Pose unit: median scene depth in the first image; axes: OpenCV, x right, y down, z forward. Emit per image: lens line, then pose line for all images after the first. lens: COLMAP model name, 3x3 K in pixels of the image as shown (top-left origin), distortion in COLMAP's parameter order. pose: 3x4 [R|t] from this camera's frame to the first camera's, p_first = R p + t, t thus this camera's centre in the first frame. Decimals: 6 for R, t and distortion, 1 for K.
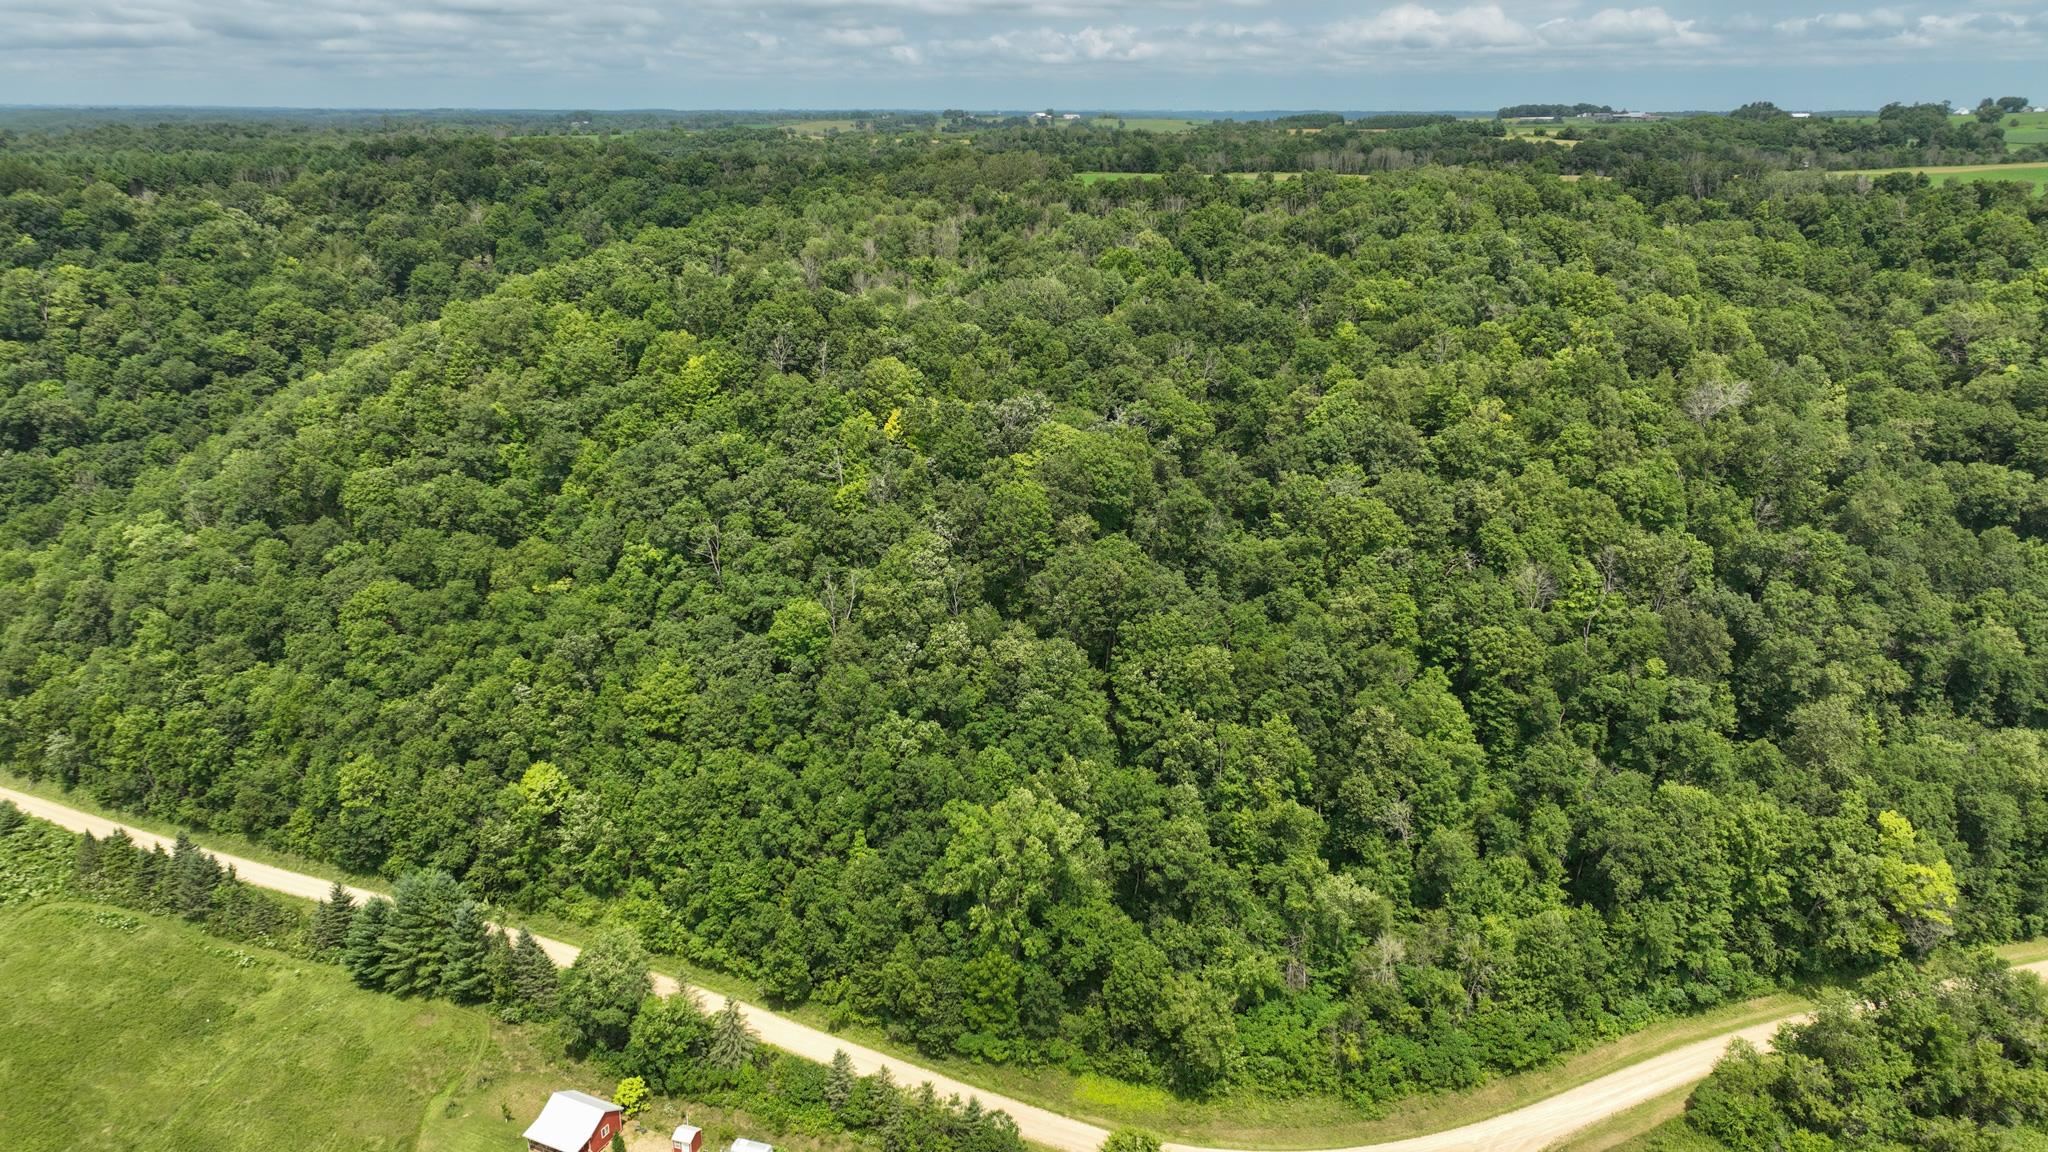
lens RADIAL K [[1448.1, 0, 1027.9], [0, 1448.1, 586.7], [0, 0, 1]] dist [0.001712, 0.012348]
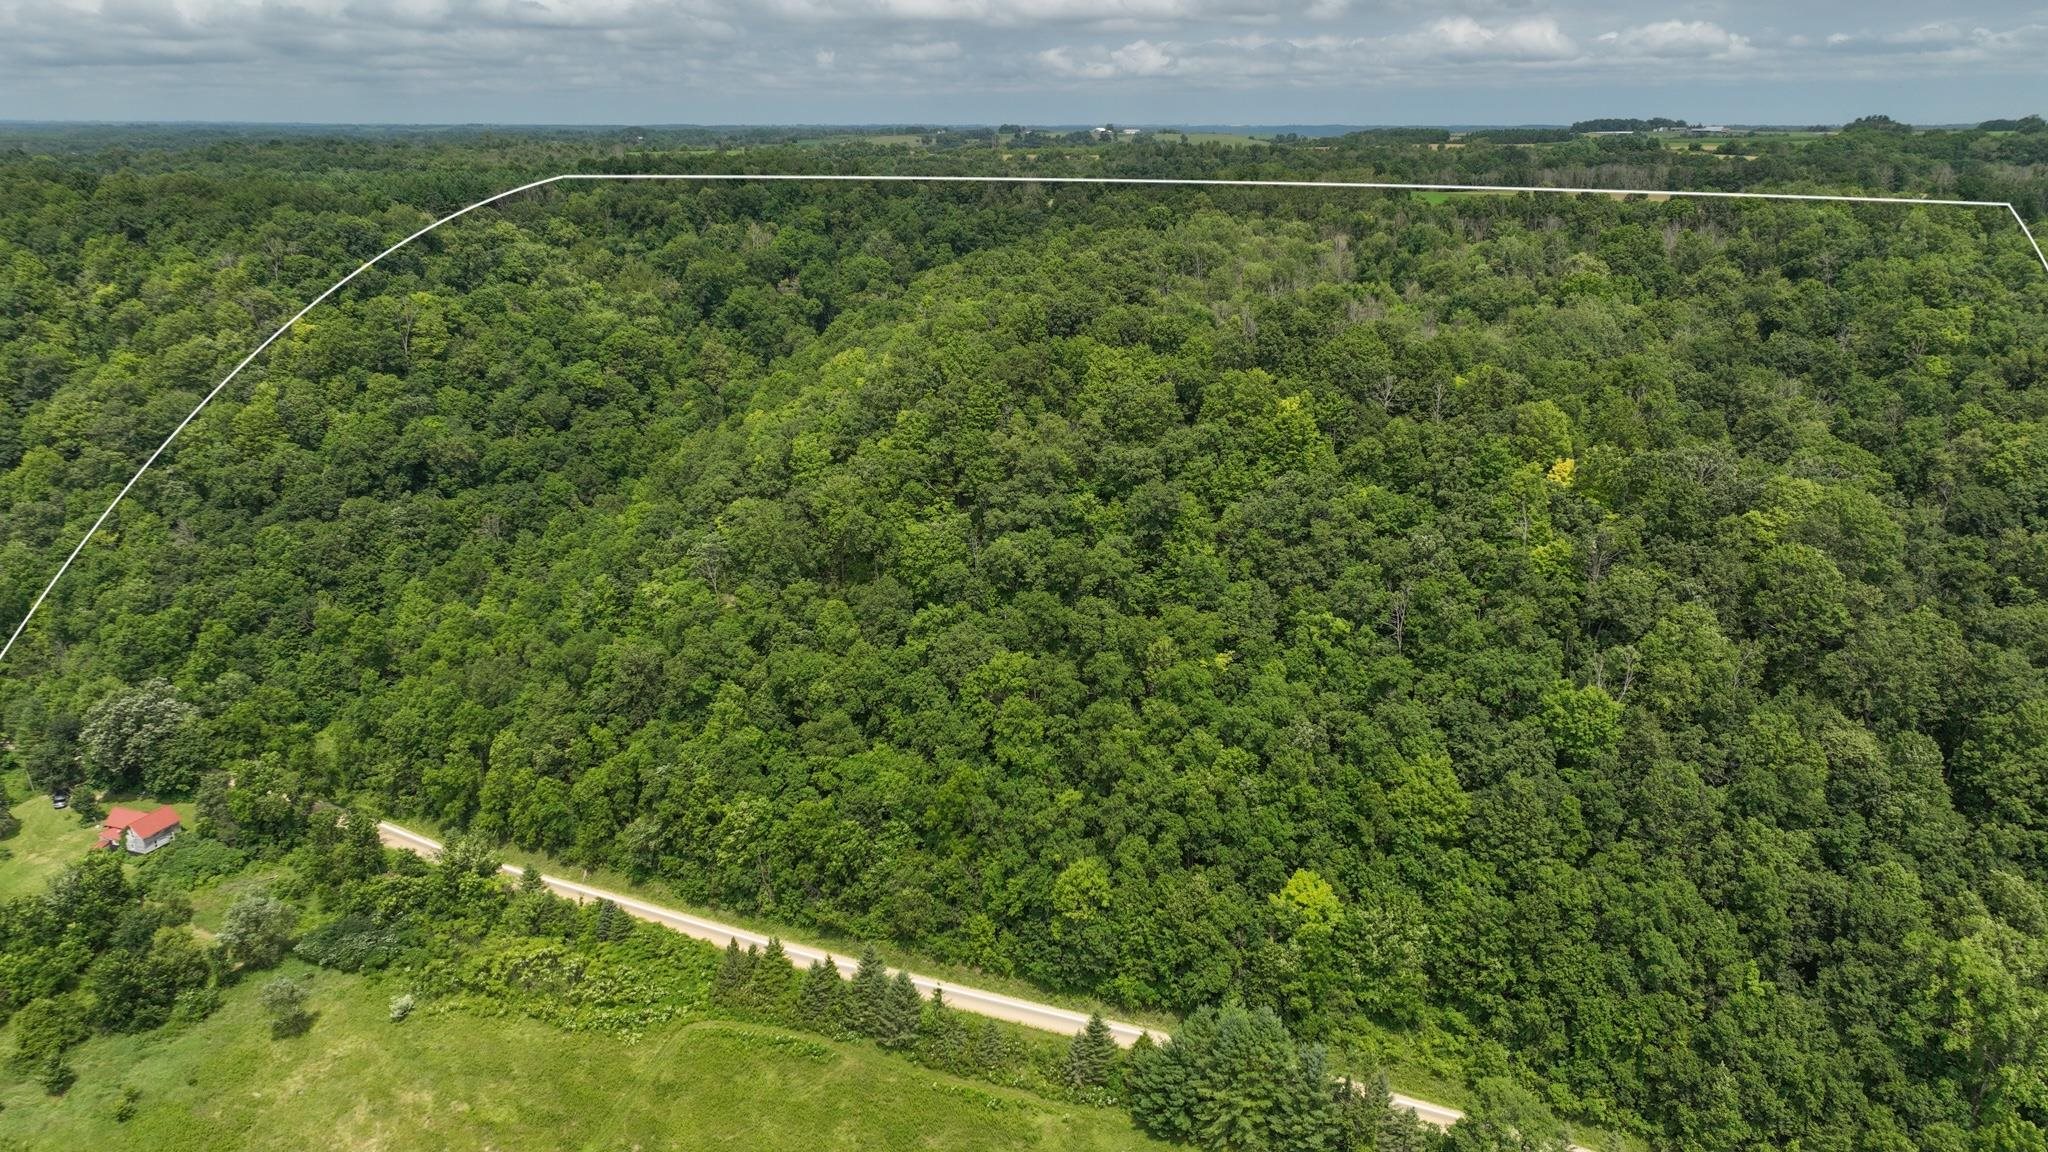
lens RADIAL K [[1448.1, 0, 1021.9], [0, 1448.1, 585.5], [0, 0, 1]] dist [0.001712, 0.012348]
pose [[0.999977, 0.000896, -0.006766, -0.259575], [-0.000964, 0.999949, -0.010038, -0.021765], [0.006757, 0.010044, 0.999927, 0.064278]]
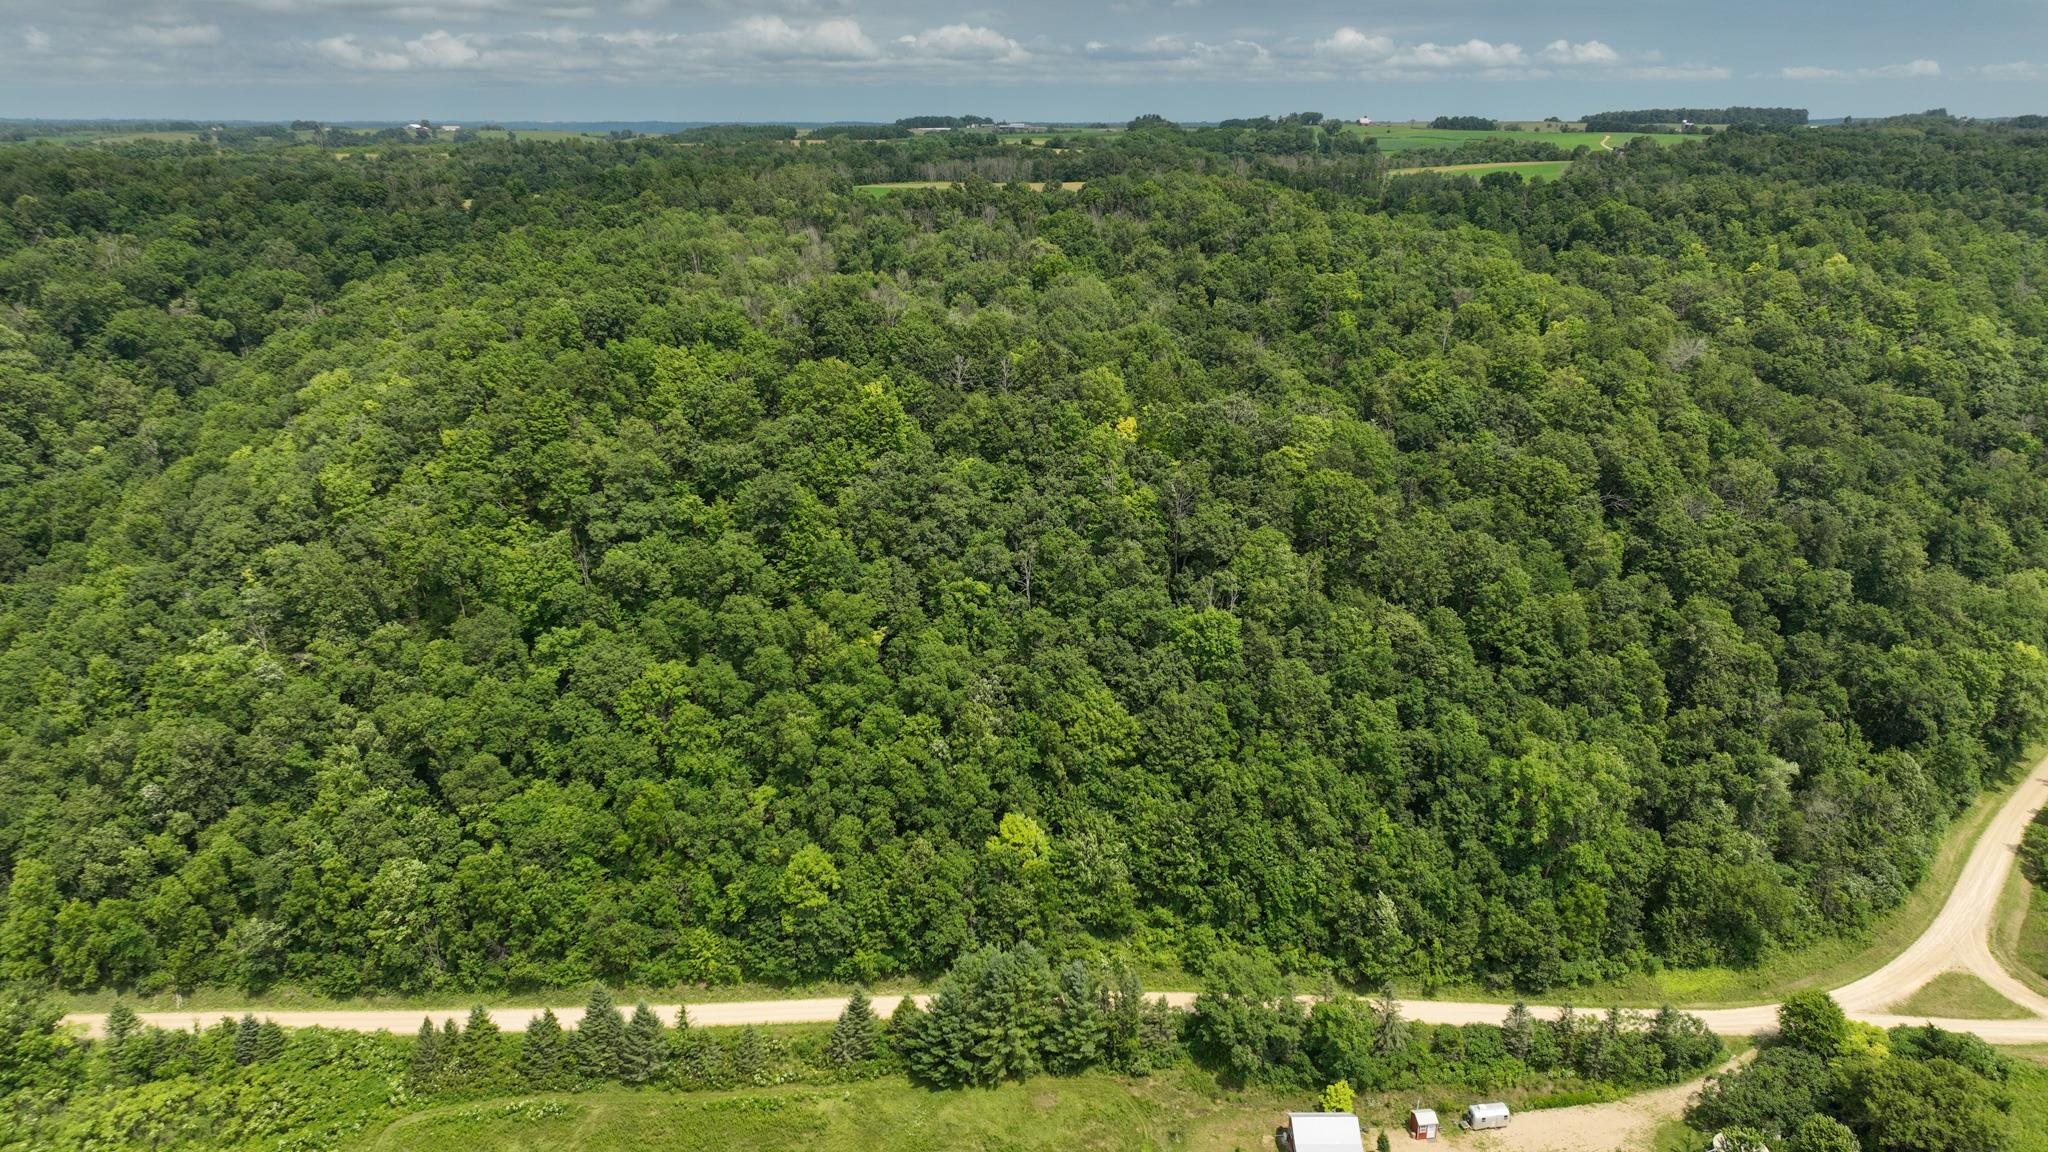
lens RADIAL K [[1448.1, 0, 1032.3], [0, 1448.1, 584.3], [0, 0, 1]] dist [0.001712, 0.012348]
pose [[0.902723, -0.132352, 0.409359, -0.357642], [0.135808, 0.990518, 0.020765, -0.023141], [-0.408225, 0.036849, 0.912137, 0.068310]]
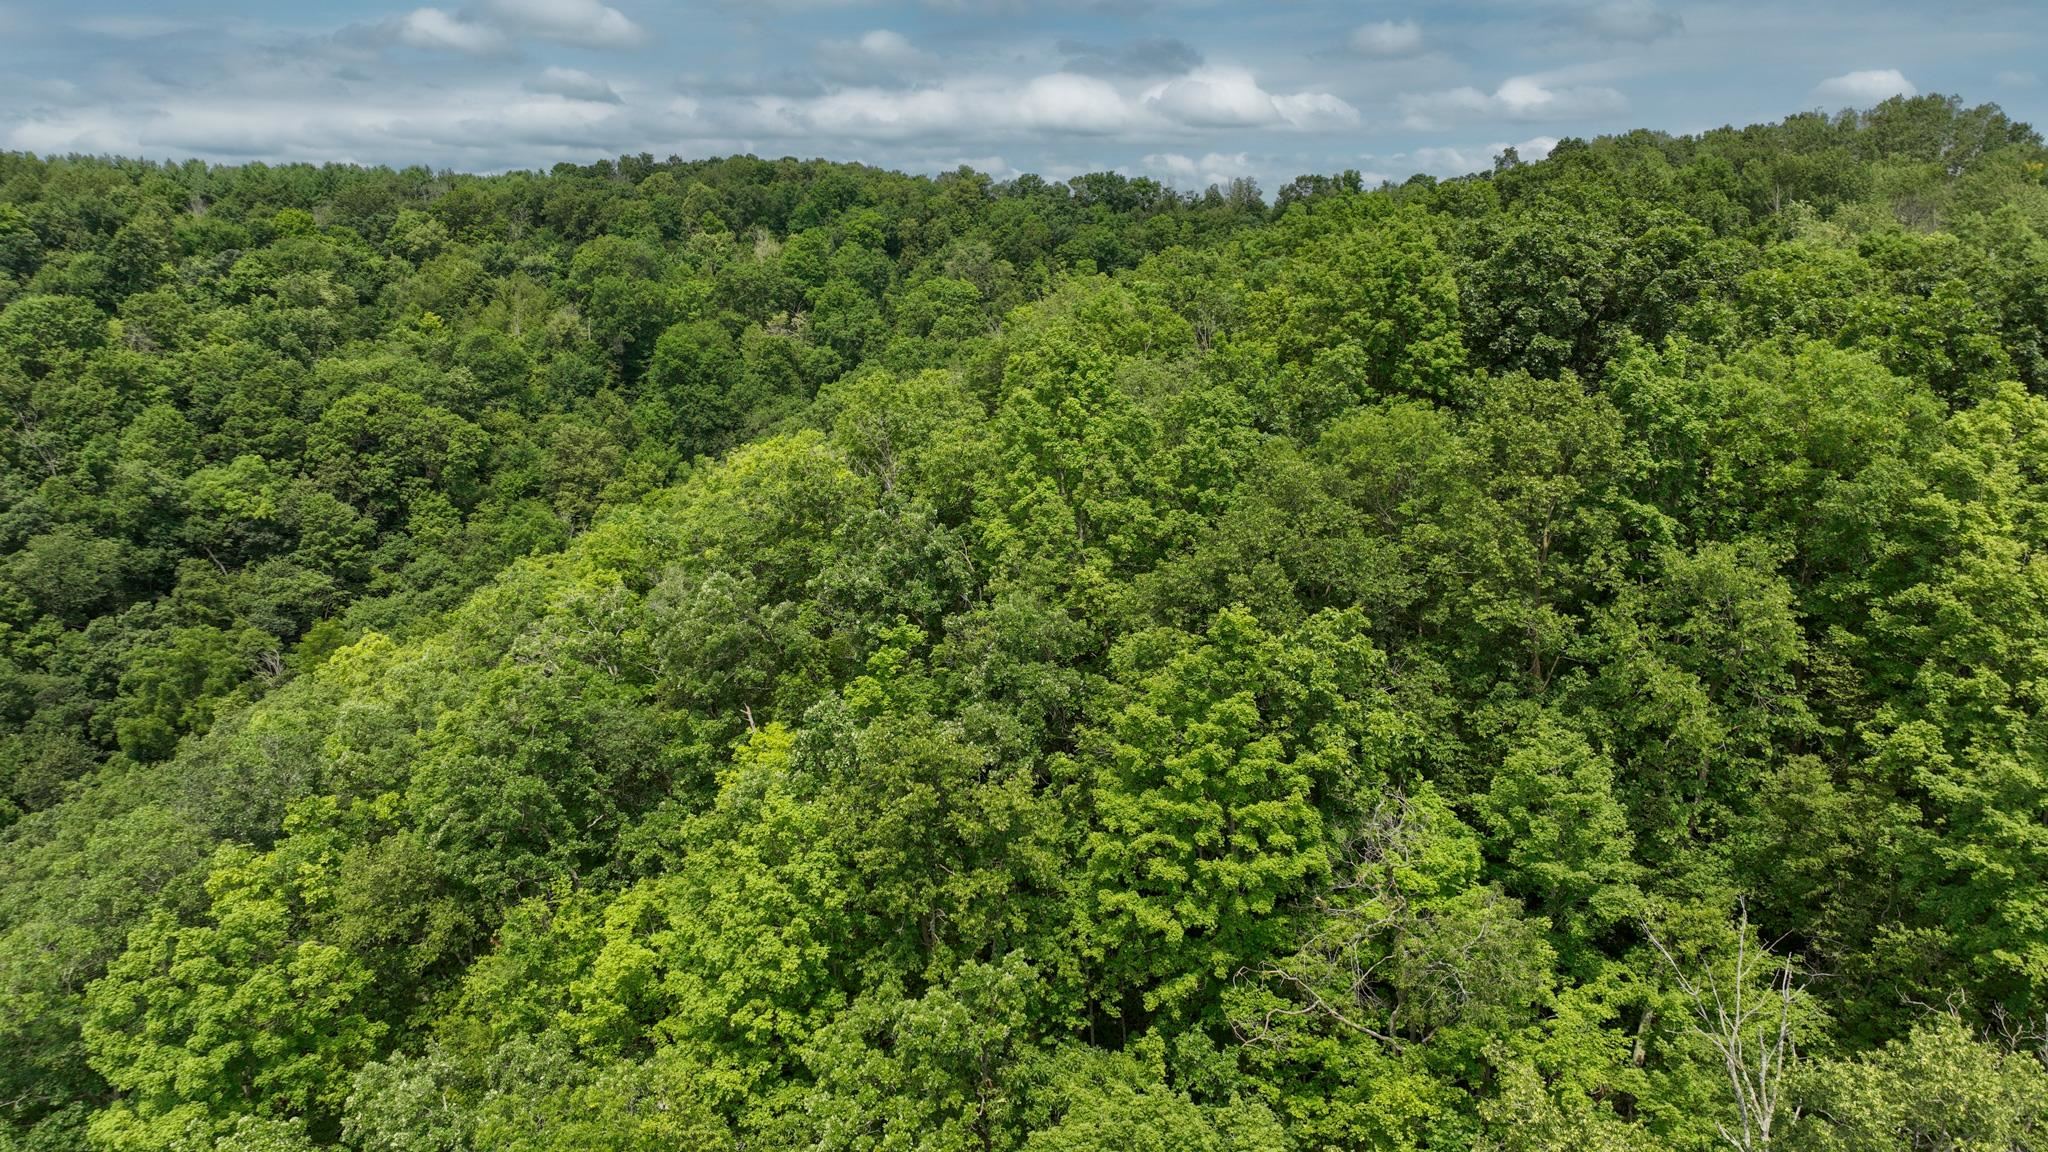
lens RADIAL K [[1448.1, 0, 1025.6], [0, 1448.1, 575.7], [0, 0, 1]] dist [0.001712, 0.012348]
pose [[0.993666, 0.026313, -0.109252, -0.283091], [-0.036187, 0.995339, -0.089396, -0.113967], [0.106391, 0.092783, 0.989986, 0.618500]]
